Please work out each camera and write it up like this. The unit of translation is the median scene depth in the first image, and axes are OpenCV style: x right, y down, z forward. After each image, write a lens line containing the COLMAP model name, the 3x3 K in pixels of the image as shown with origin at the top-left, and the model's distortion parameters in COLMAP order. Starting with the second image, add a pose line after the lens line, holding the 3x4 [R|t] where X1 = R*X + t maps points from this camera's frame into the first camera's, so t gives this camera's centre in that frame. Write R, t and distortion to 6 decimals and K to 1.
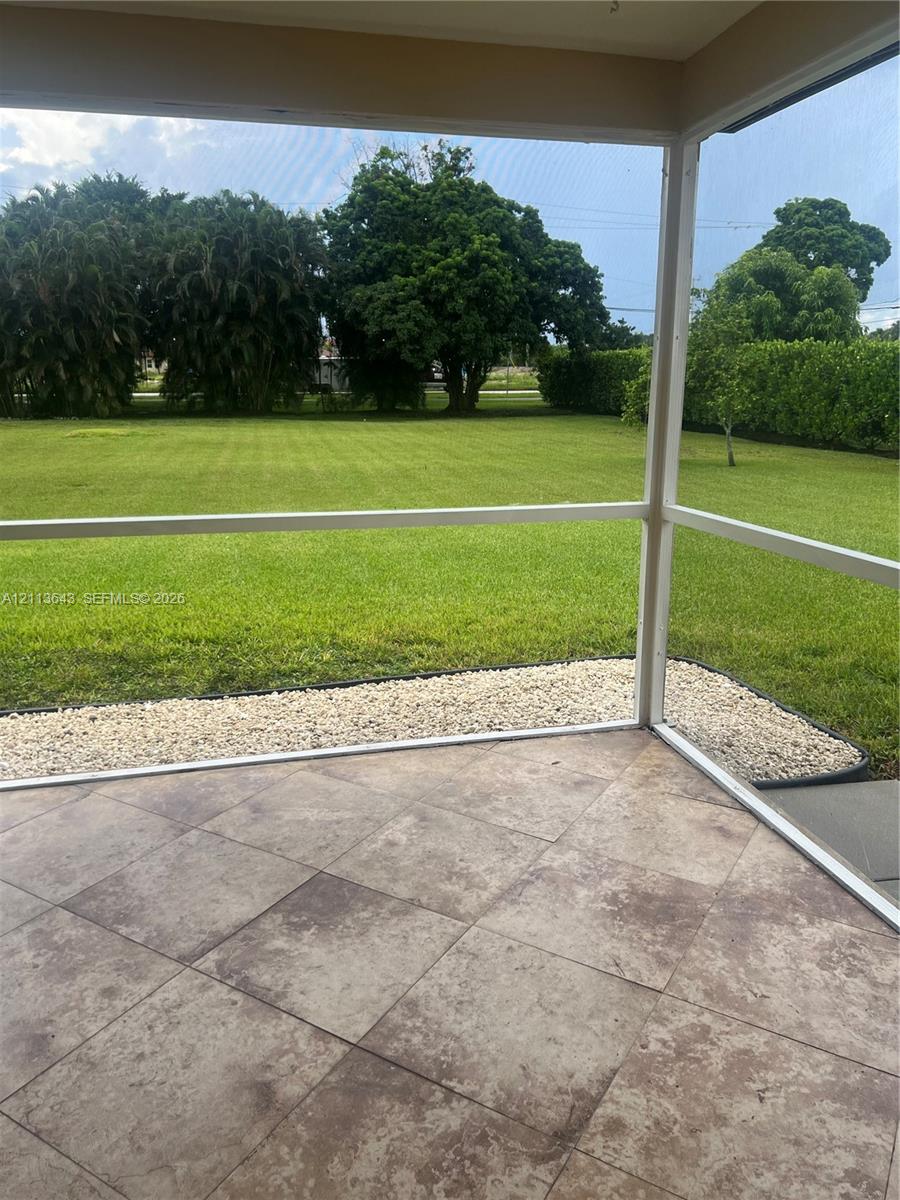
lens RADIAL K [[901.4, 0, 452.6], [0, 901.4, 598.1], [0, 0, 1]] dist [0.055683, -0.065940]
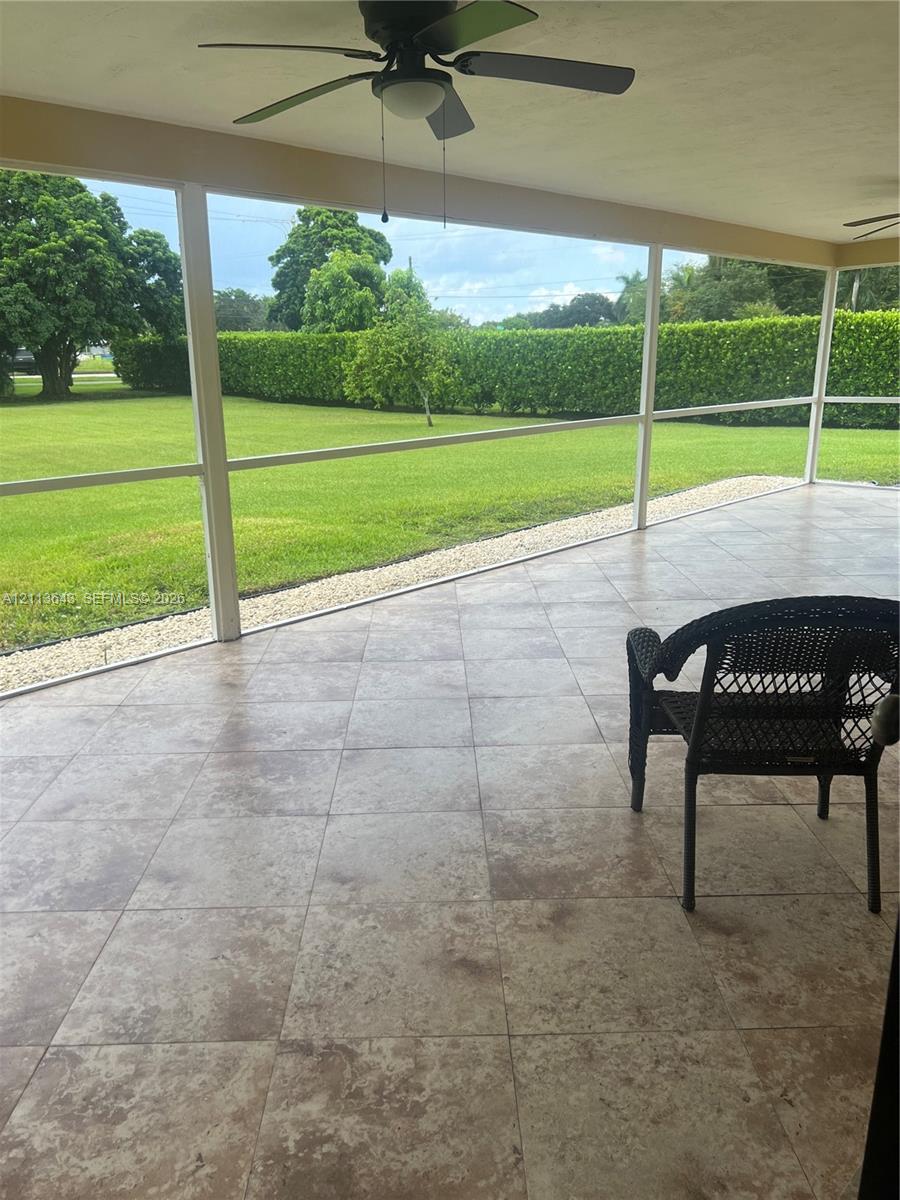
lens RADIAL K [[901.4, 0, 447.4], [0, 901.4, 600.7], [0, 0, 1]] dist [0.055683, -0.065940]
pose [[0.846198, -0.149012, 0.511609, -0.202548], [0.138786, 0.988600, 0.058390, 0.018239], [-0.514478, 0.021594, 0.857232, -0.076149]]
